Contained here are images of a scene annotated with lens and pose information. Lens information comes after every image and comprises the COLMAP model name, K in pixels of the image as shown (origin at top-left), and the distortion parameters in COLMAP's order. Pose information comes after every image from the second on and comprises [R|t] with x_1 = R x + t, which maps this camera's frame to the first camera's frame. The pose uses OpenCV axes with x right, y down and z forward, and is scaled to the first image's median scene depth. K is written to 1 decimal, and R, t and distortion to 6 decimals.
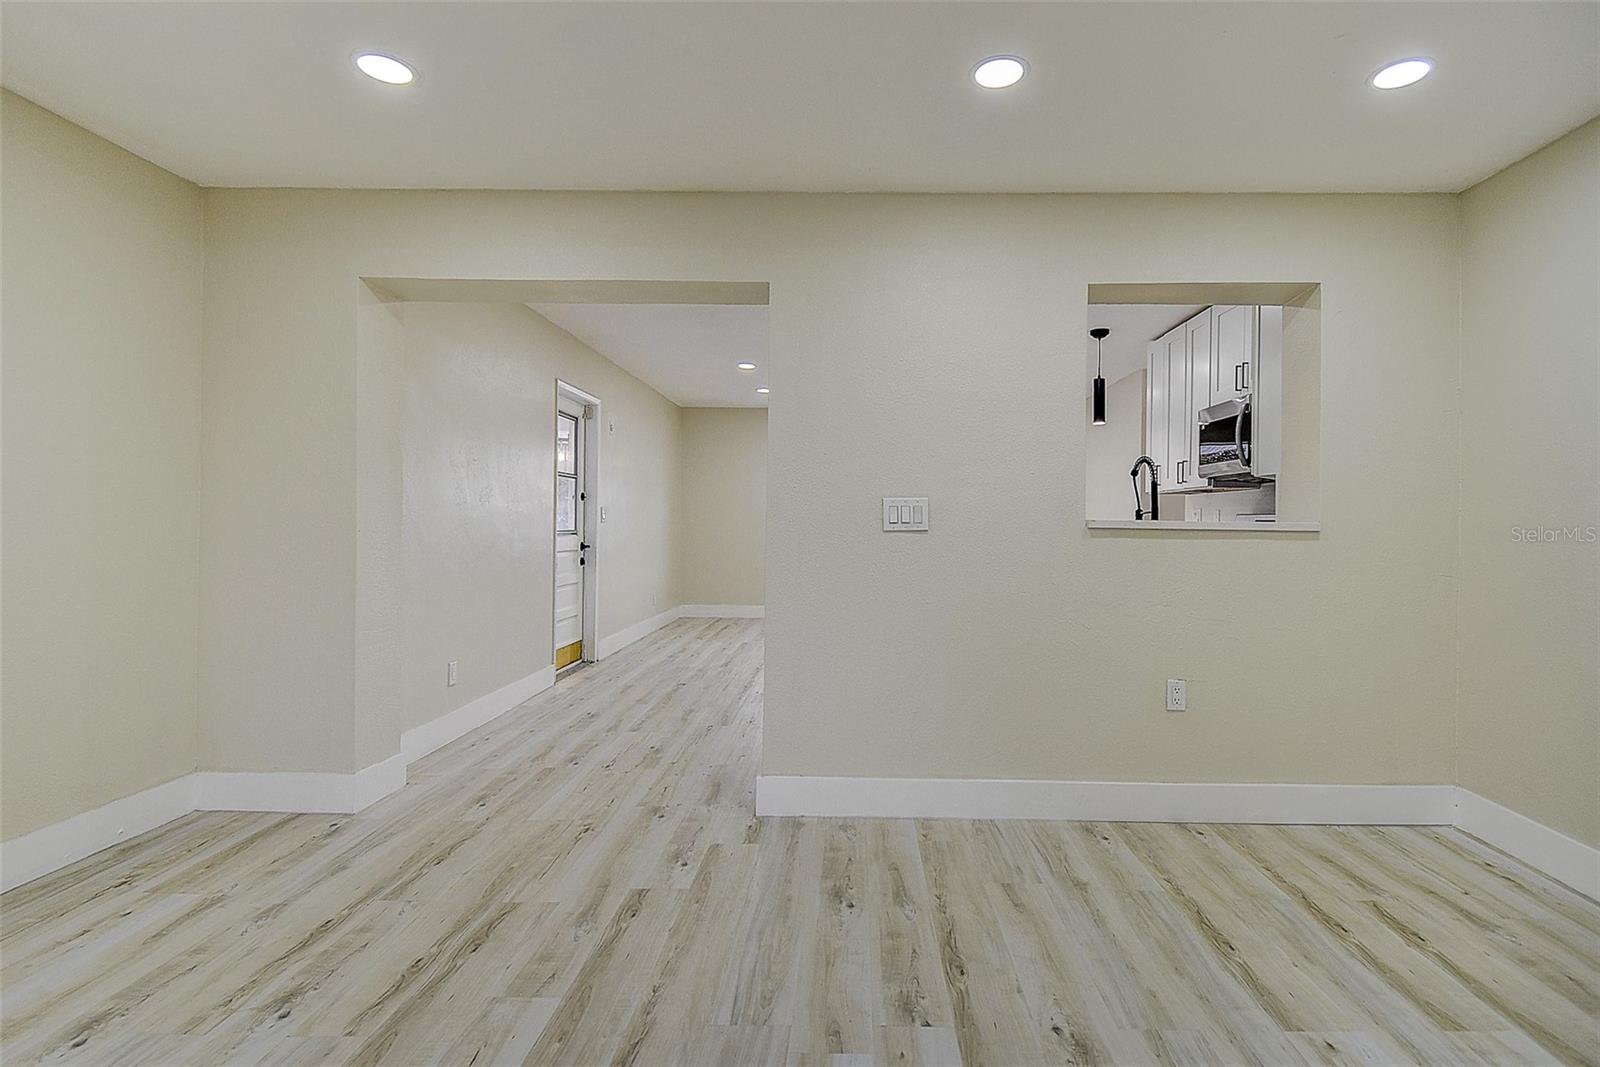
lens RADIAL K [[740.7, 0, 831.9], [0, 740.7, 523.8], [0, 0, 1]] dist [0.037095, -0.021267]
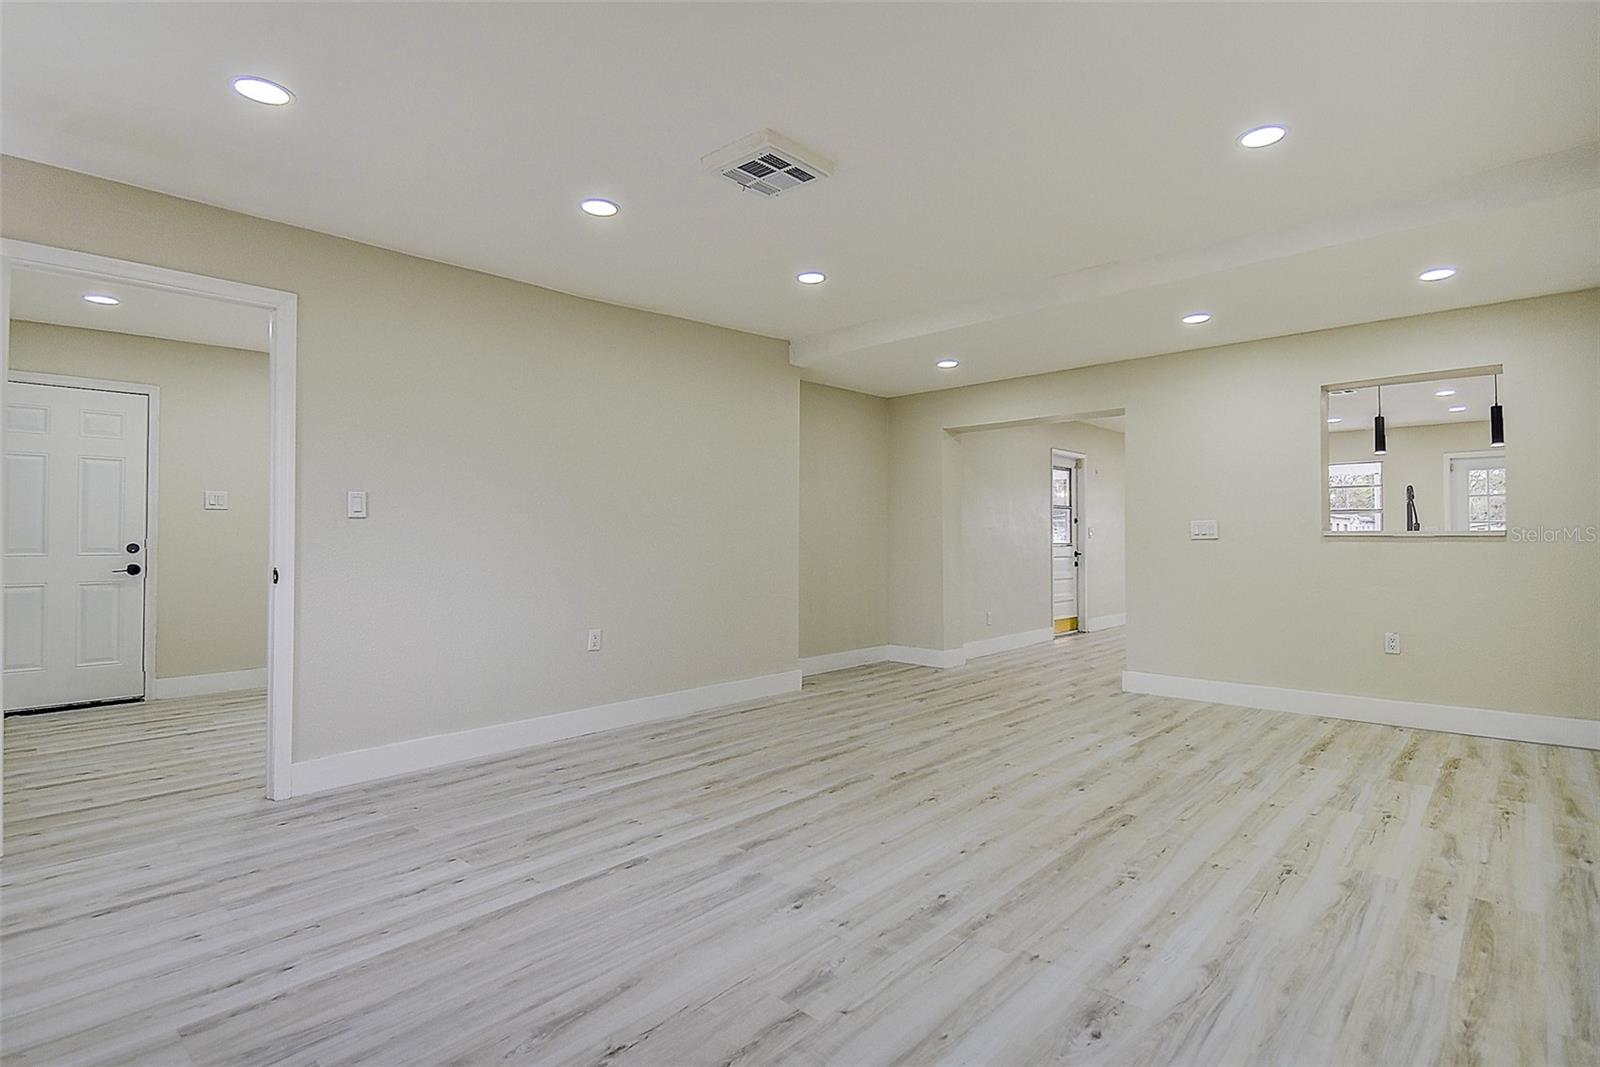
lens RADIAL K [[740.7, 0, 831.9], [0, 740.7, 523.8], [0, 0, 1]] dist [0.037095, -0.021267]
pose [[0.742057, -0.025982, -0.669833, 0.337444], [0.009296, 0.999551, -0.028472, 0.008202], [0.670272, 0.014901, 0.741966, -0.483251]]
